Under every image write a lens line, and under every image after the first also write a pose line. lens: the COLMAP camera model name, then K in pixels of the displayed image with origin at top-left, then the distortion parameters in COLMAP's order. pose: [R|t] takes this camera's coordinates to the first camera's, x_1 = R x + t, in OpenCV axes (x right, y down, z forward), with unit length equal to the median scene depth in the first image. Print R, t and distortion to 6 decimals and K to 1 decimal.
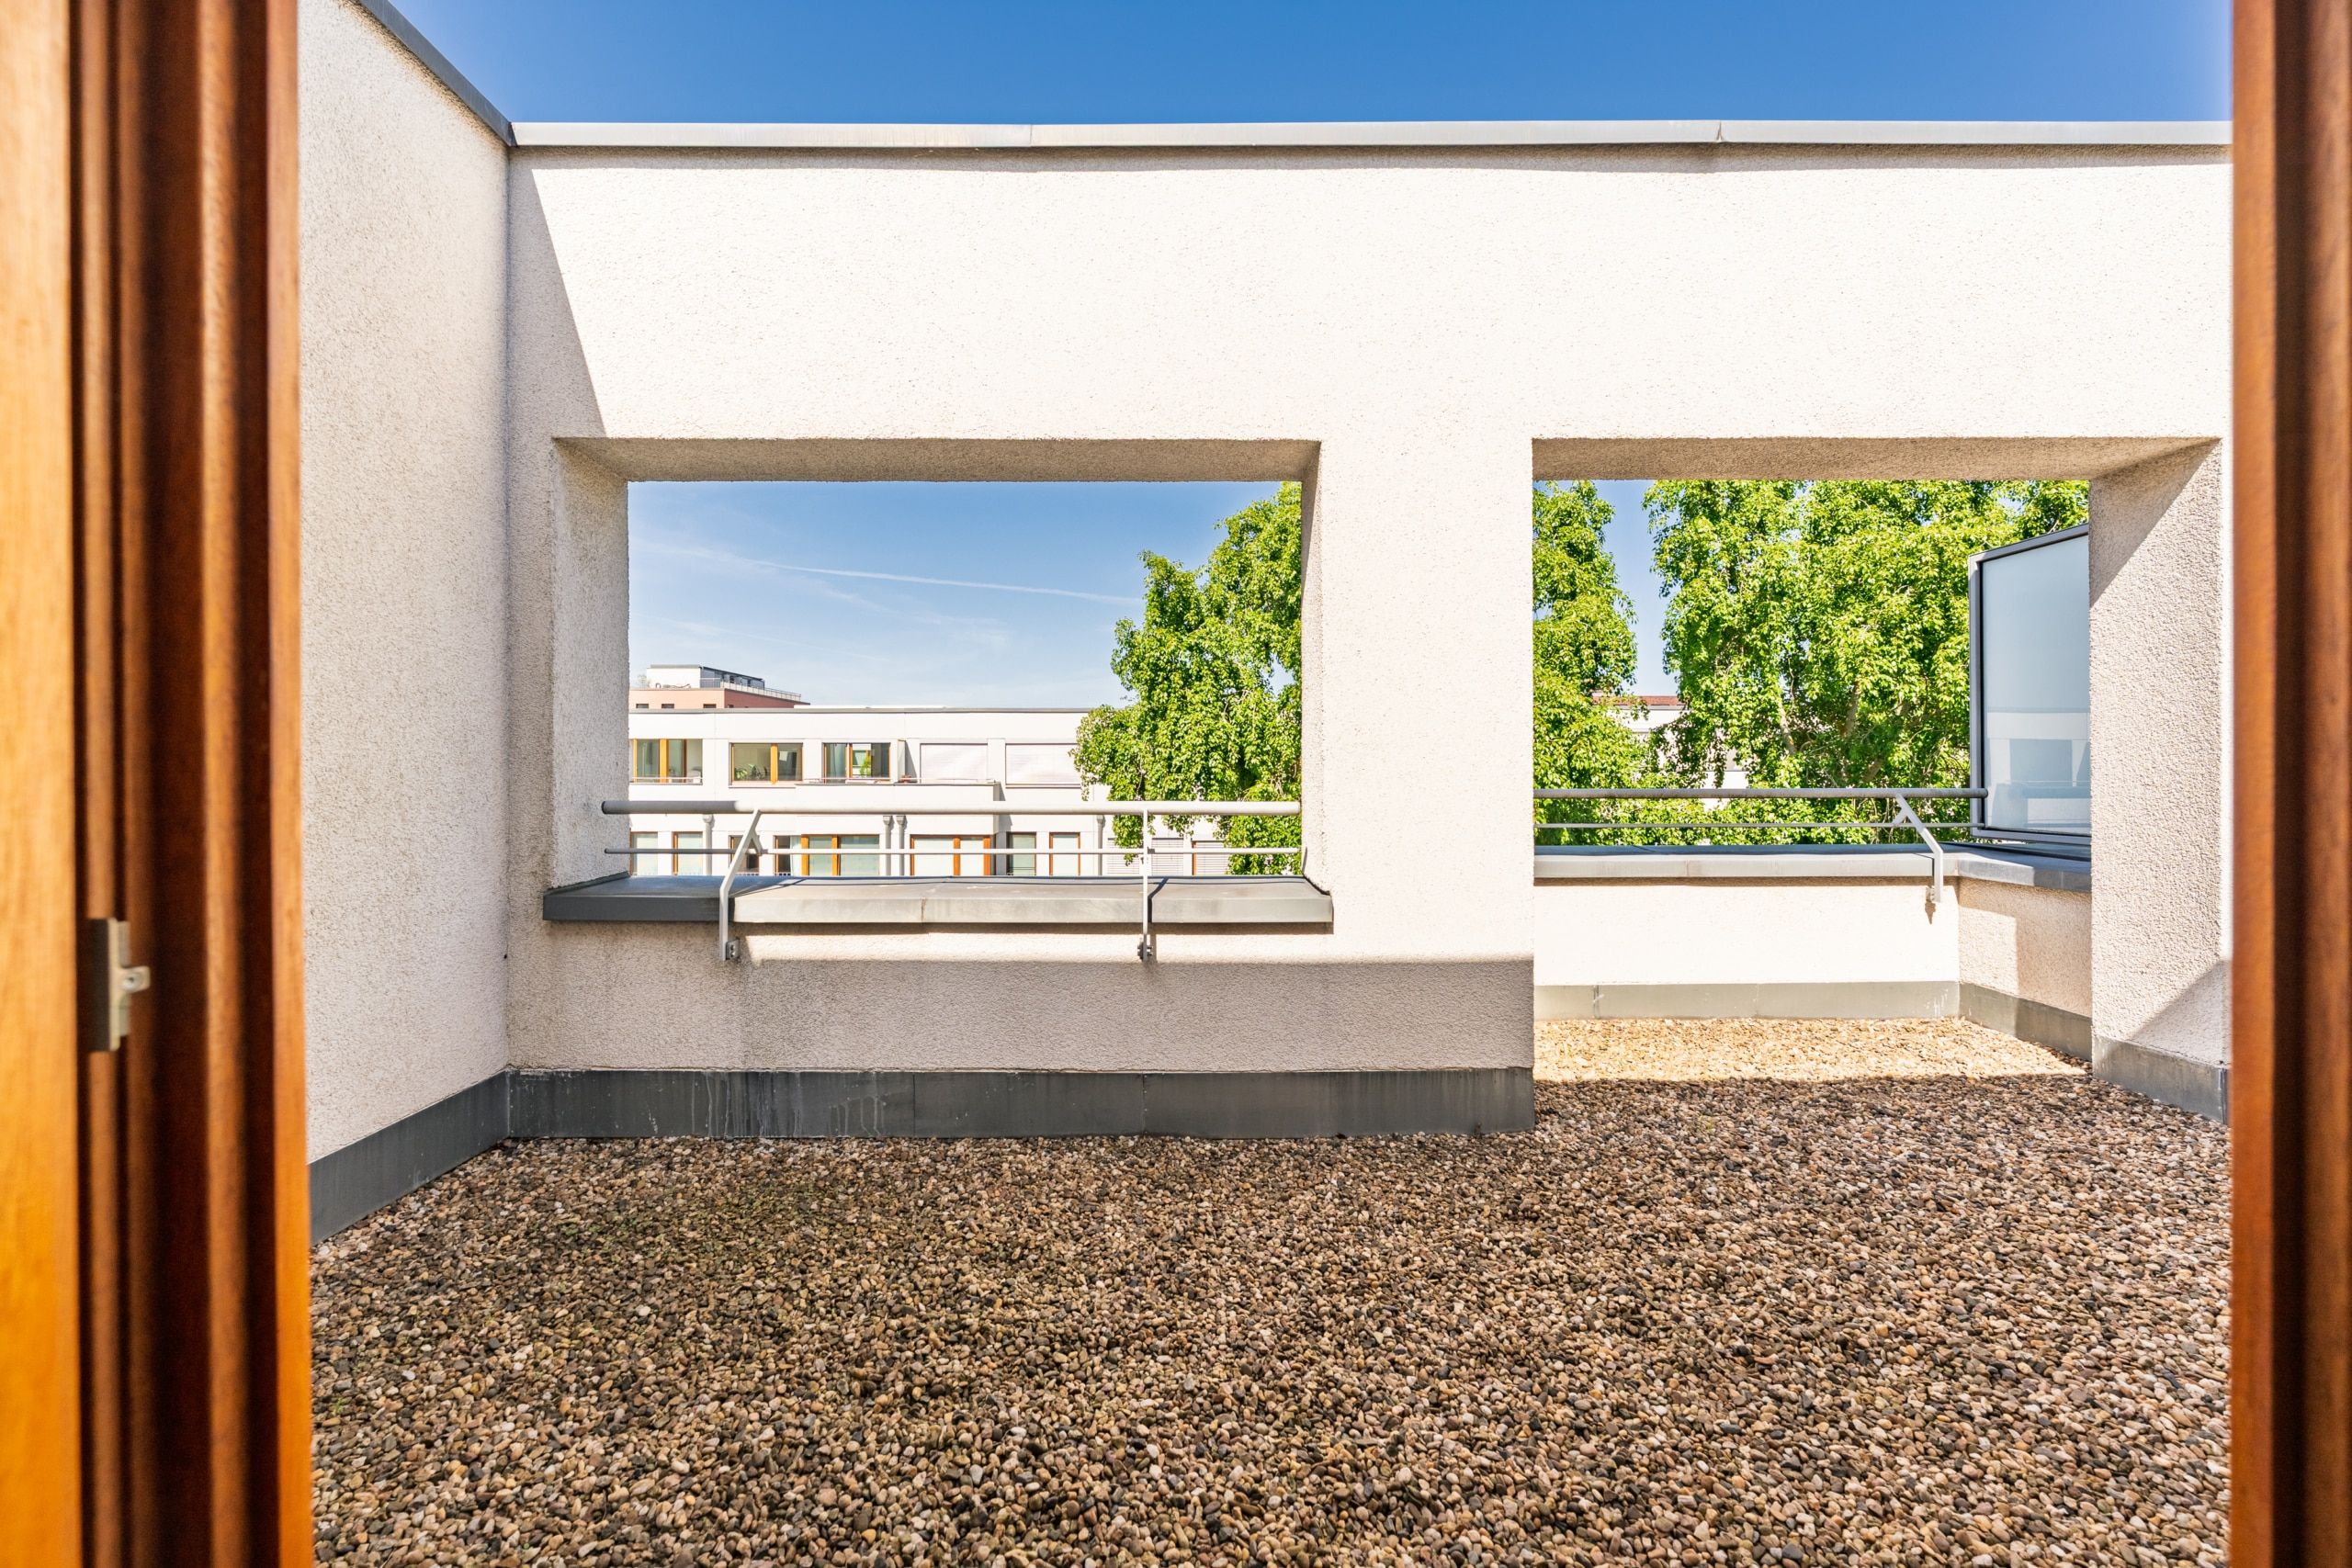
lens RADIAL K [[967.6, 0, 1168.4], [0, 967.6, 776.7], [0, 0, 1]] dist [0.001811, 0.000176]
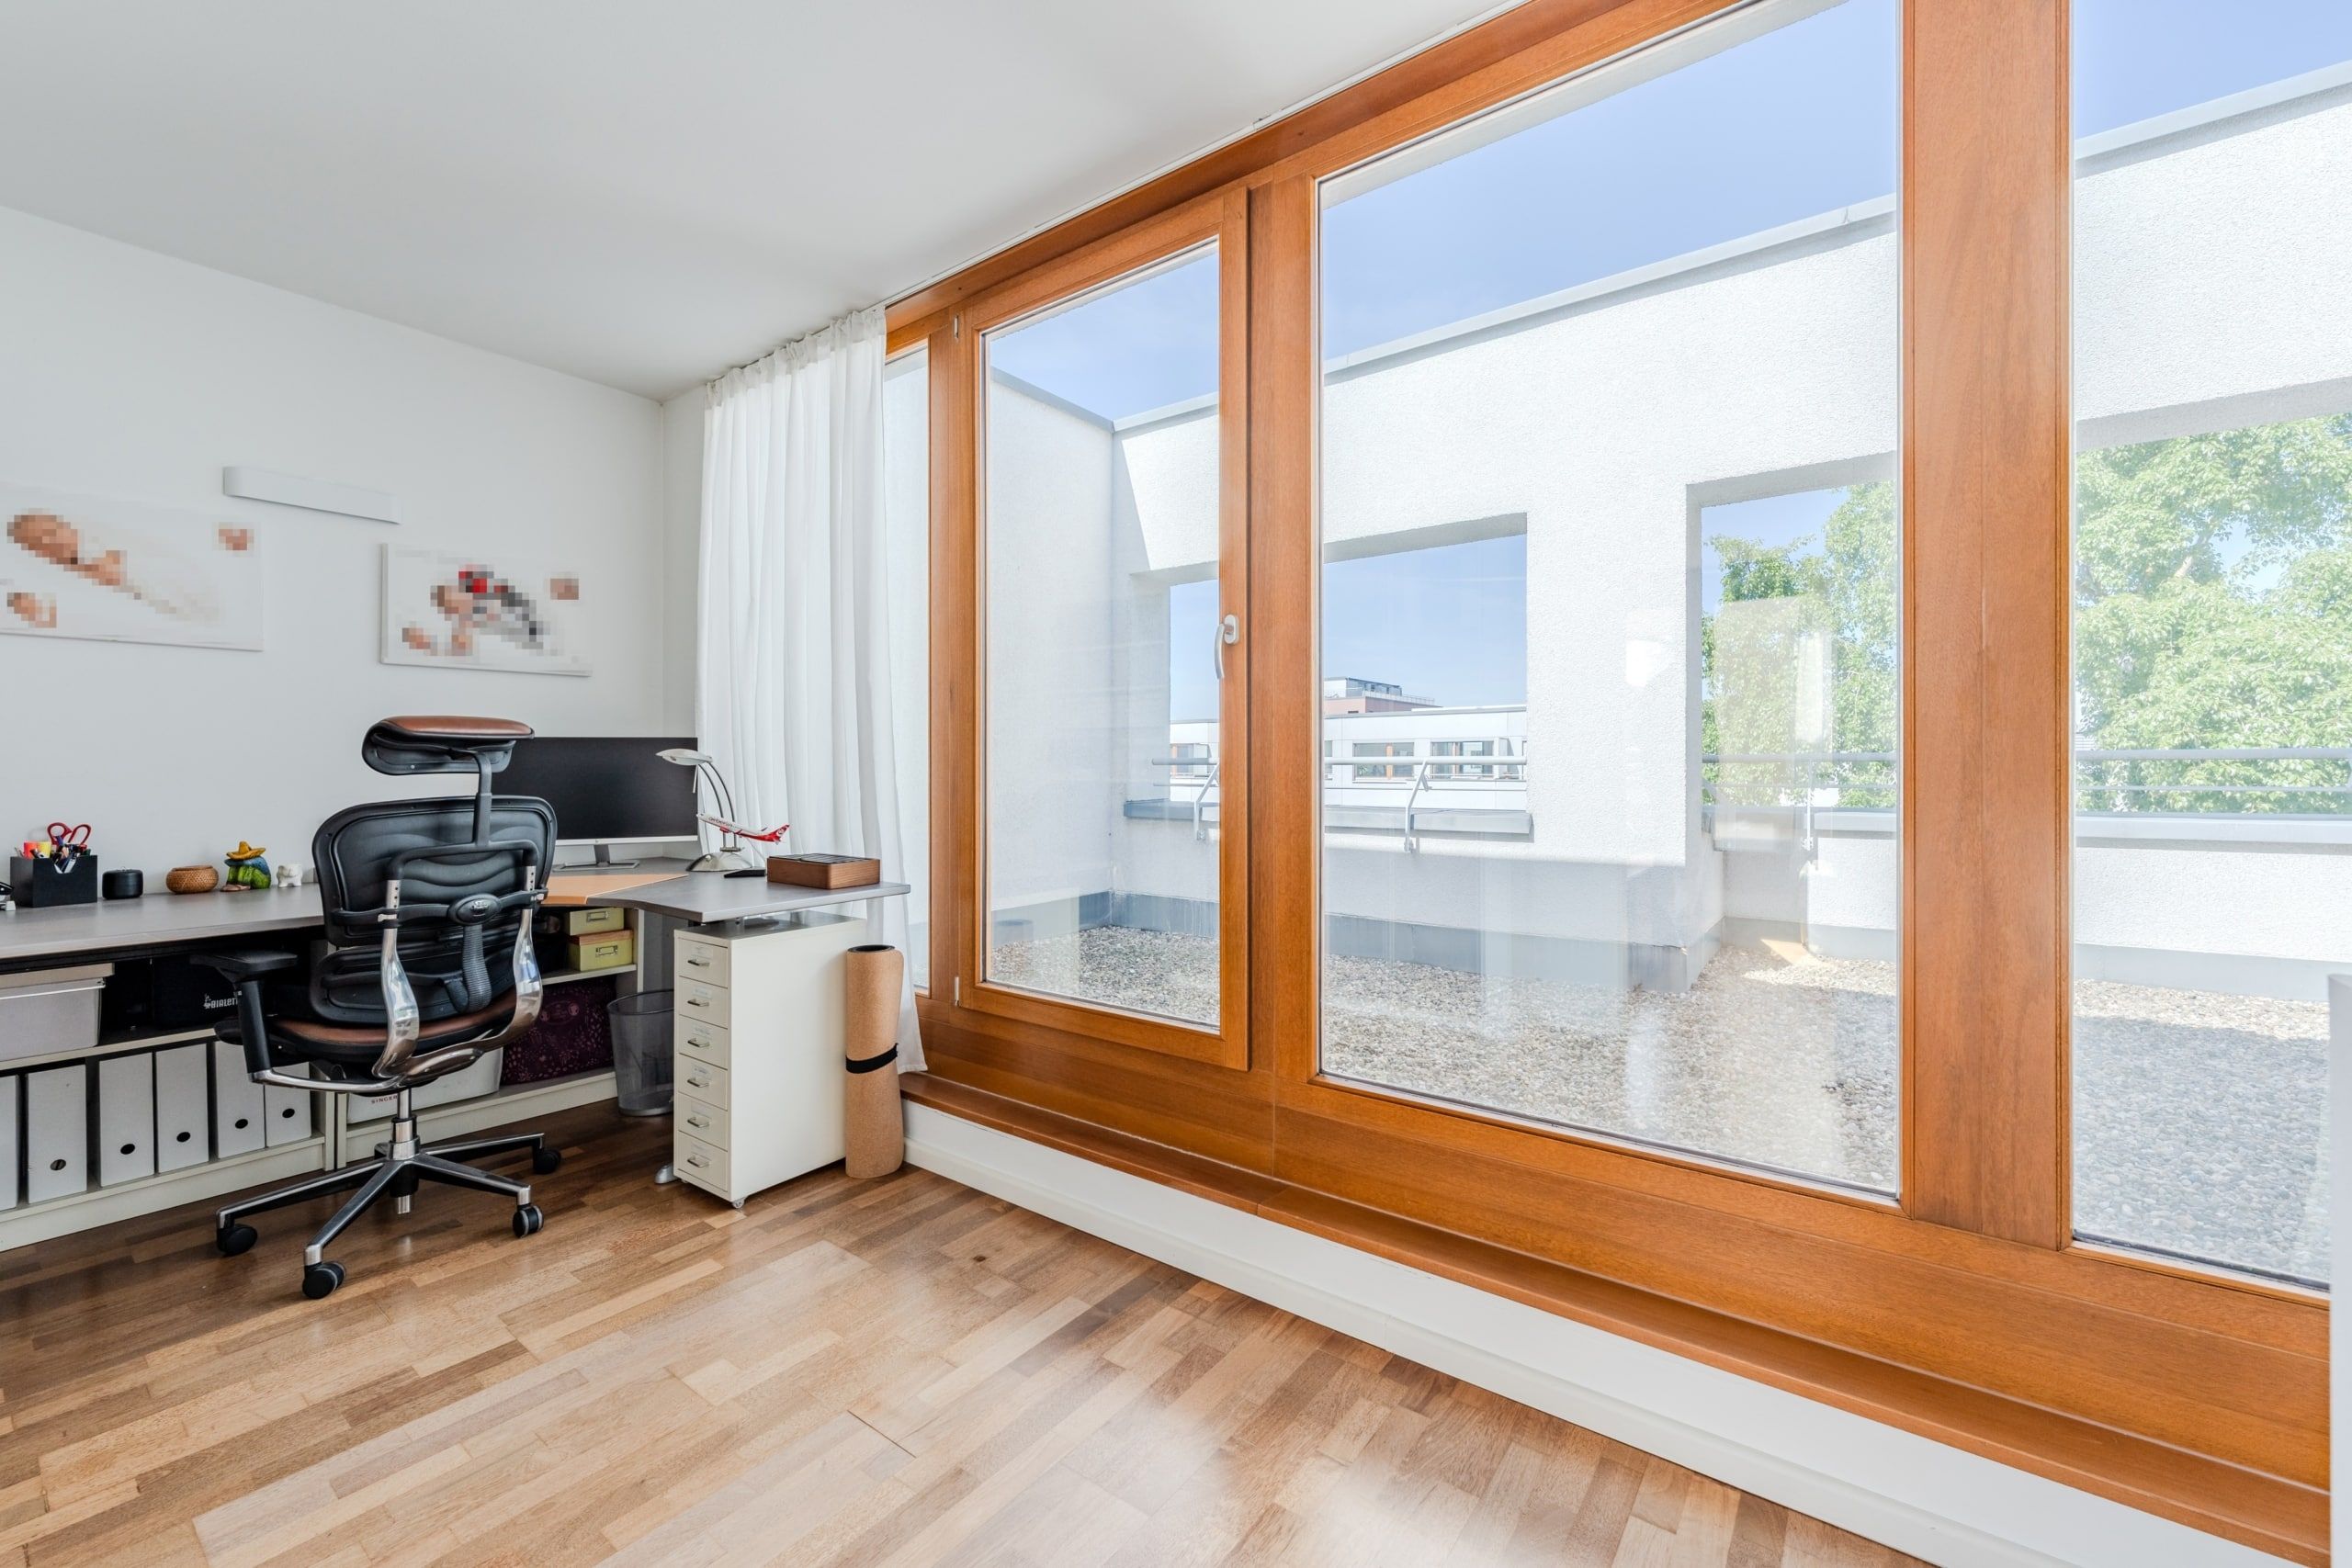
lens RADIAL K [[967.6, 0, 1168.4], [0, 967.6, 776.7], [0, 0, 1]] dist [0.001811, 0.000176]
pose [[0.794432, 0.004378, -0.607337, 0.624888], [-0.005907, 0.999982, -0.000518, 0.065535], [0.607324, 0.003998, 0.794444, -0.516875]]
